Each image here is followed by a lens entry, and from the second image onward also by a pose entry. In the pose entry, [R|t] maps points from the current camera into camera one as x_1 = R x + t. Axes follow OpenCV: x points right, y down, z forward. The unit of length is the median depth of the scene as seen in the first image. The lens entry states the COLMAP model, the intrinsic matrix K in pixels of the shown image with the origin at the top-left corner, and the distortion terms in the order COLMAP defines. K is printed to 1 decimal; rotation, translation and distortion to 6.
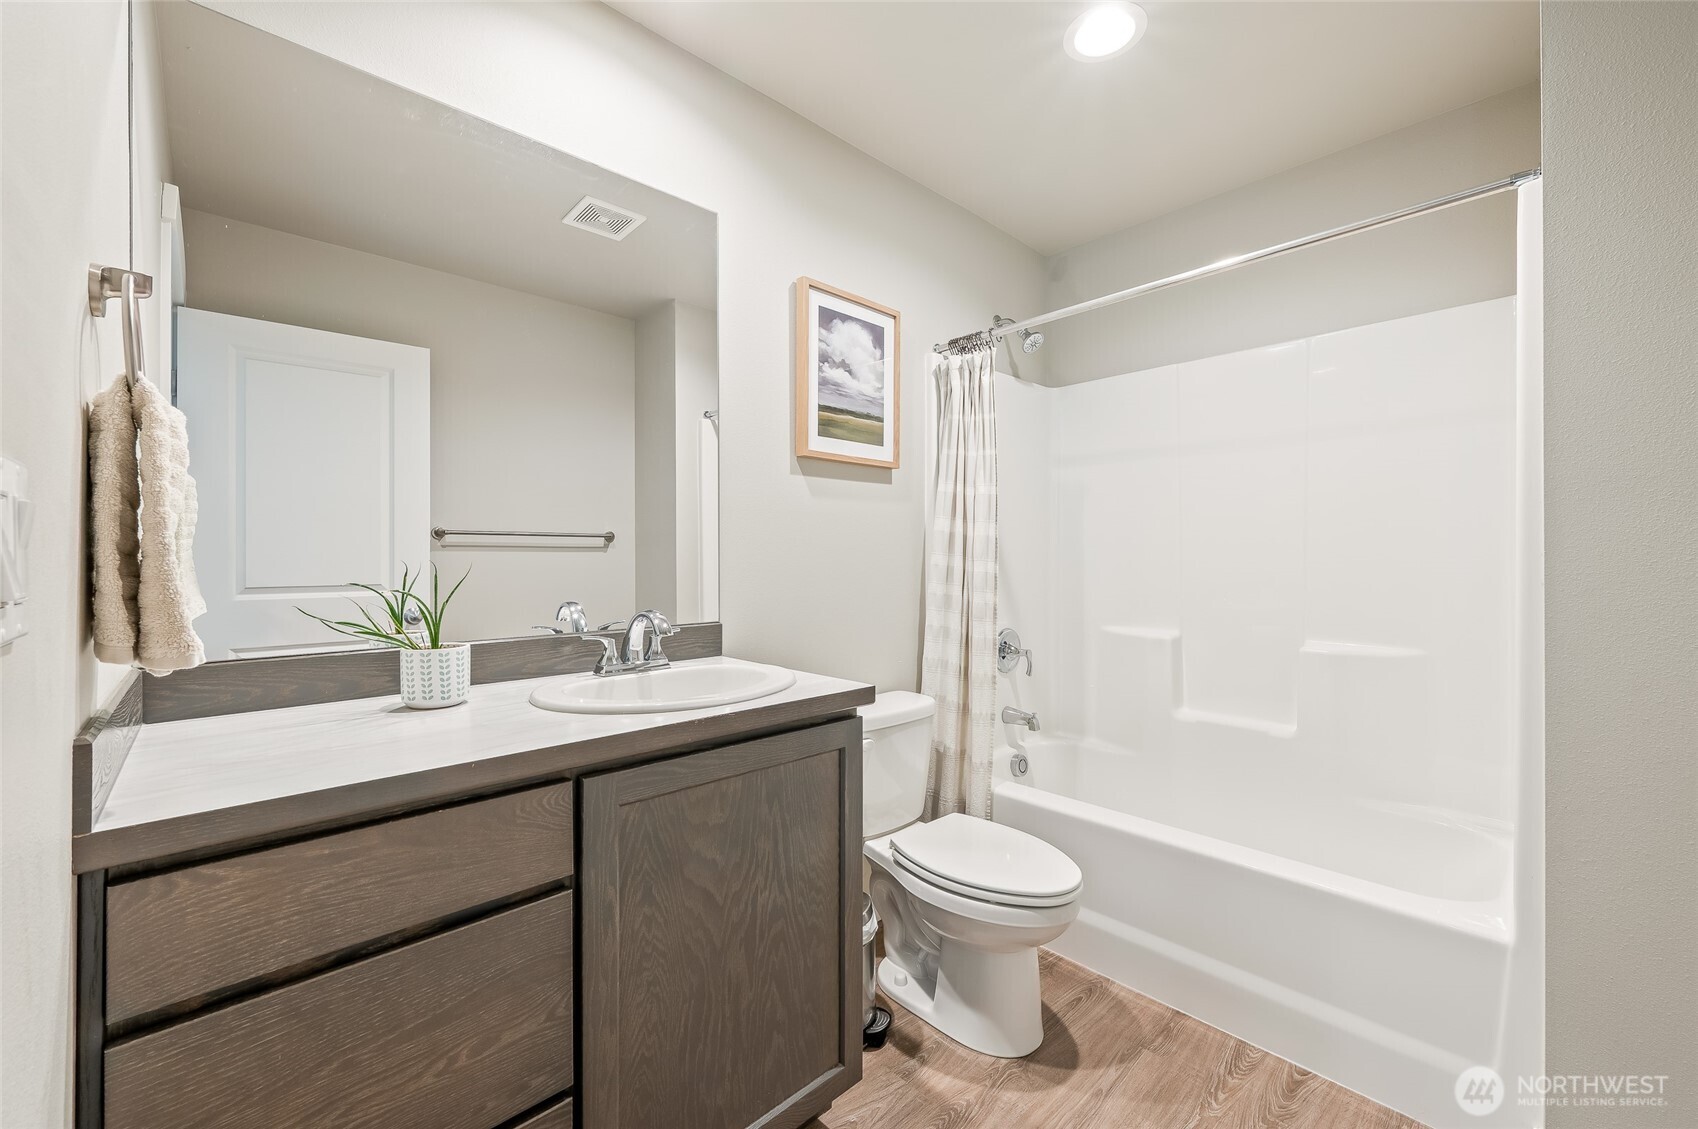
lens RADIAL K [[680.5, 0, 849.0], [0, 680.5, 564.5], [0, 0, 1]] dist [0.000424, 0.000112]
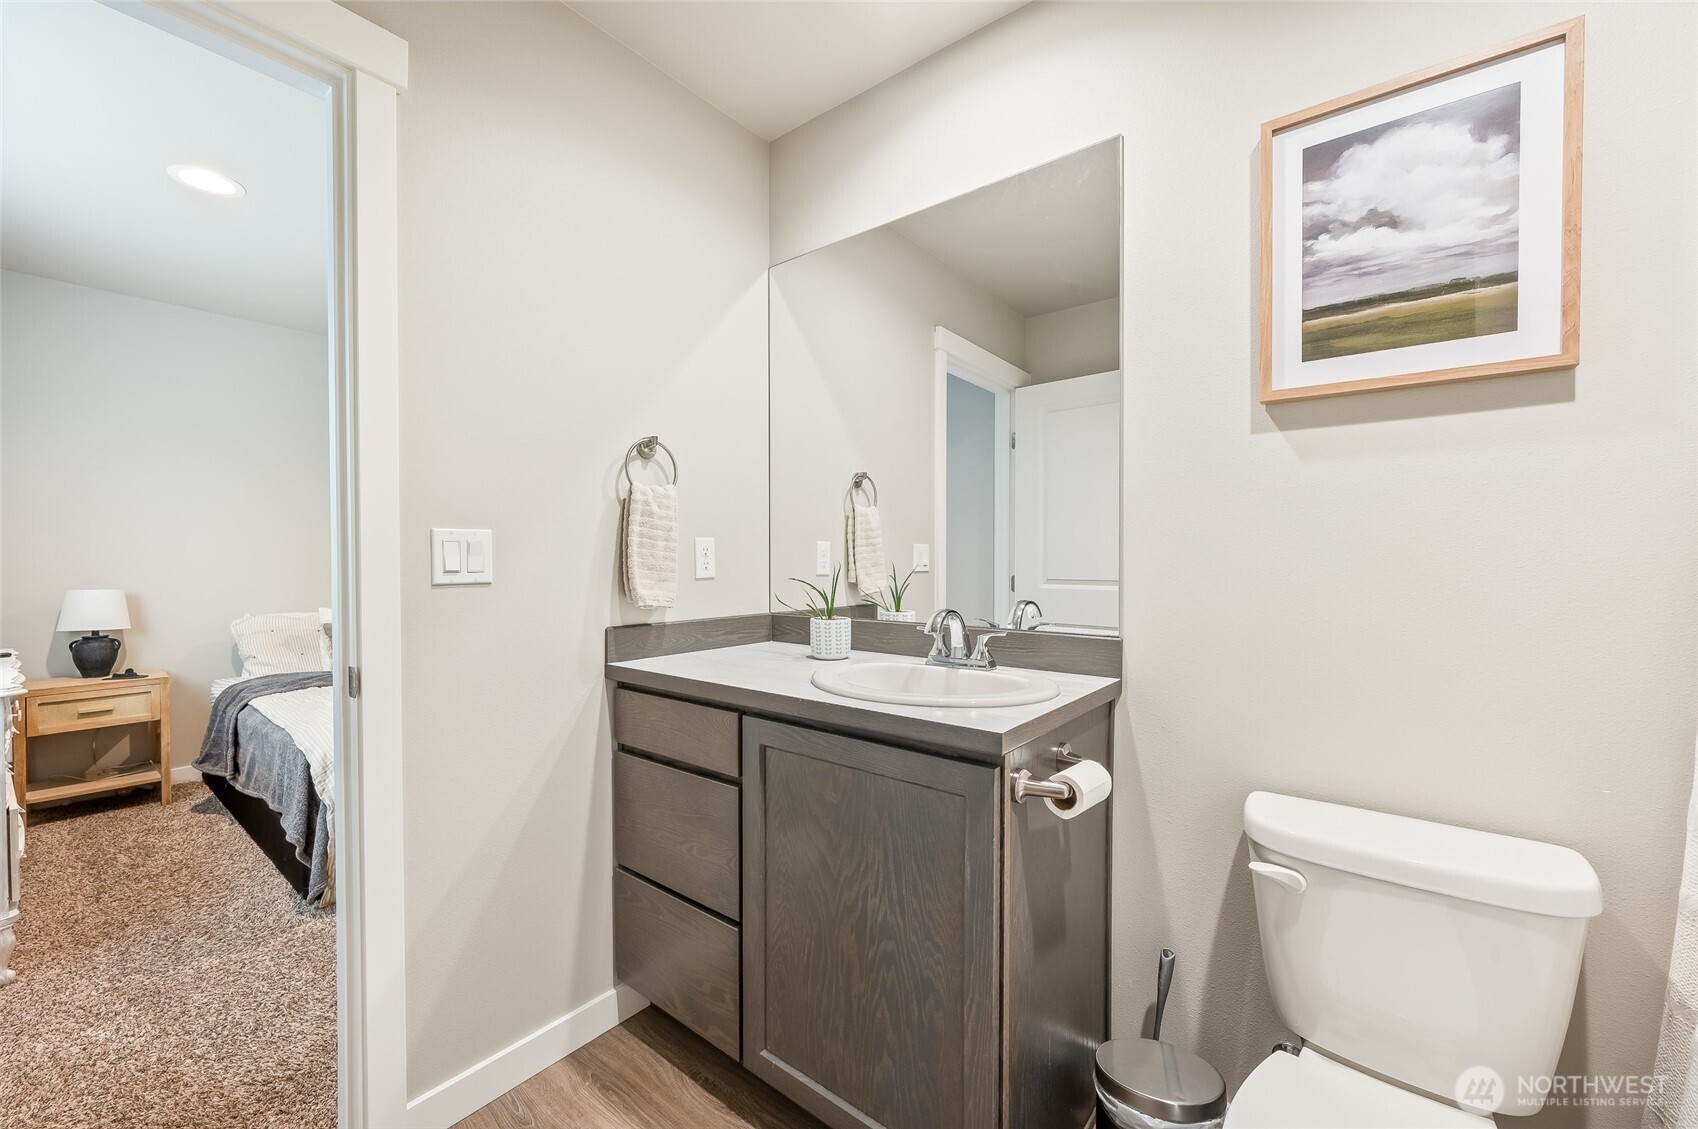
lens RADIAL K [[680.5, 0, 849.0], [0, 680.5, 564.5], [0, 0, 1]] dist [0.000424, 0.000112]
pose [[0.135129, 0.019246, -0.990641, 0.793393], [-0.006314, 0.999808, 0.018563, -0.020539], [0.990808, 0.003746, 0.135224, 0.780151]]
